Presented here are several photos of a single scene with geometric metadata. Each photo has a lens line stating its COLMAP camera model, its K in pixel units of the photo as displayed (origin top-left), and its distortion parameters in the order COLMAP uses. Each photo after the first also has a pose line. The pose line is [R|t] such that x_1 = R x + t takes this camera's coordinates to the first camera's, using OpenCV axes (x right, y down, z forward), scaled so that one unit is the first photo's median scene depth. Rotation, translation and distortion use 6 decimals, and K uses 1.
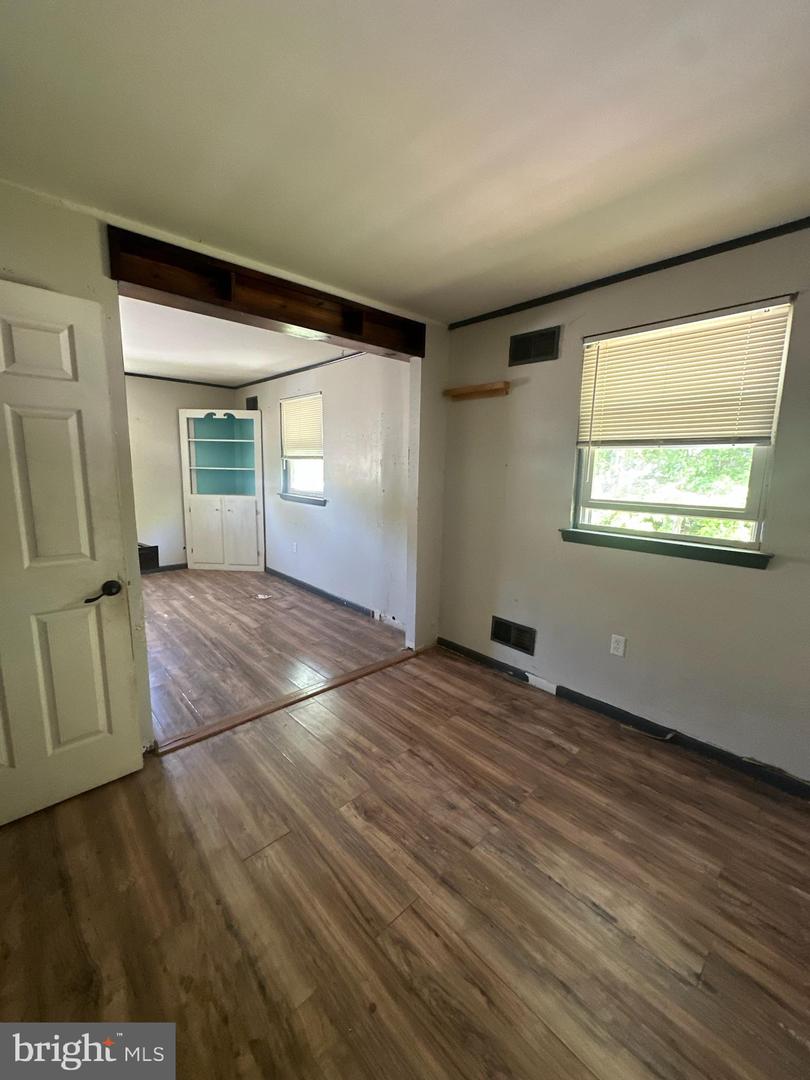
lens RADIAL K [[431.6, 0, 405.0], [0, 431.6, 539.1], [0, 0, 1]] dist [-0.003646, 0.000436]
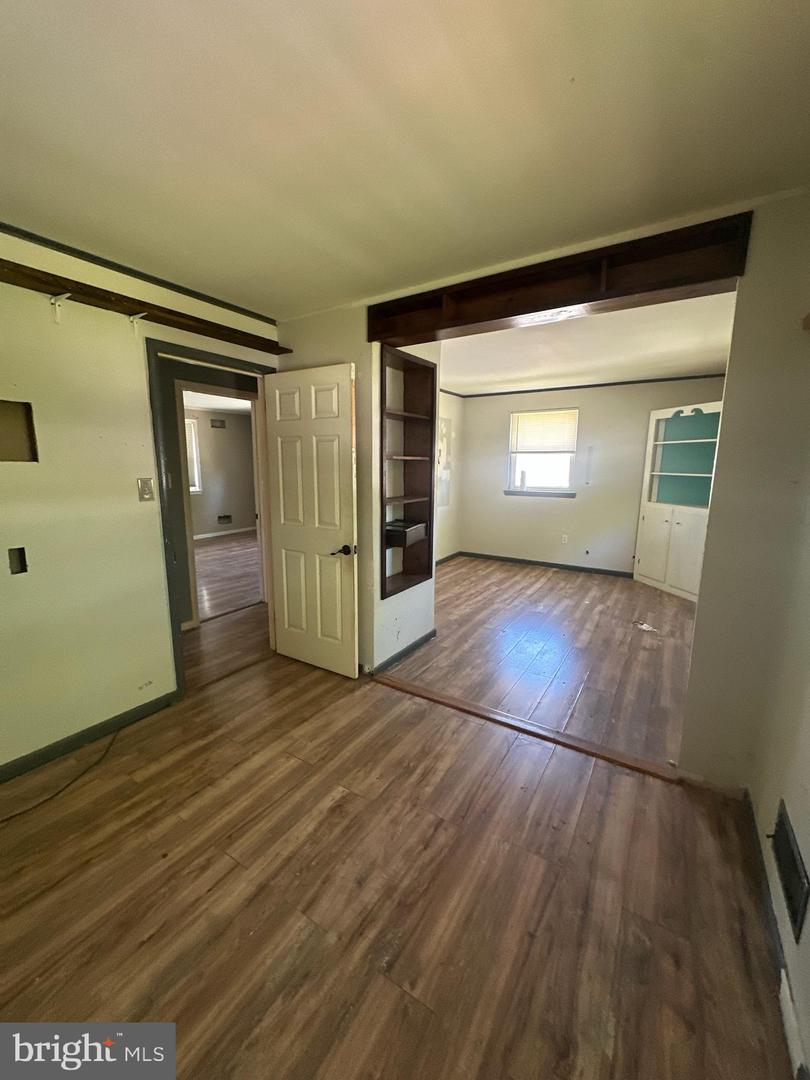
lens RADIAL K [[431.6, 0, 404.7], [0, 431.6, 537.6], [0, 0, 1]] dist [-0.003646, 0.000436]
pose [[0.257256, 0.146566, -0.955164, 0.736431], [-0.163423, 0.980793, 0.106484, -0.111846], [0.952424, 0.128702, 0.276267, 0.690148]]
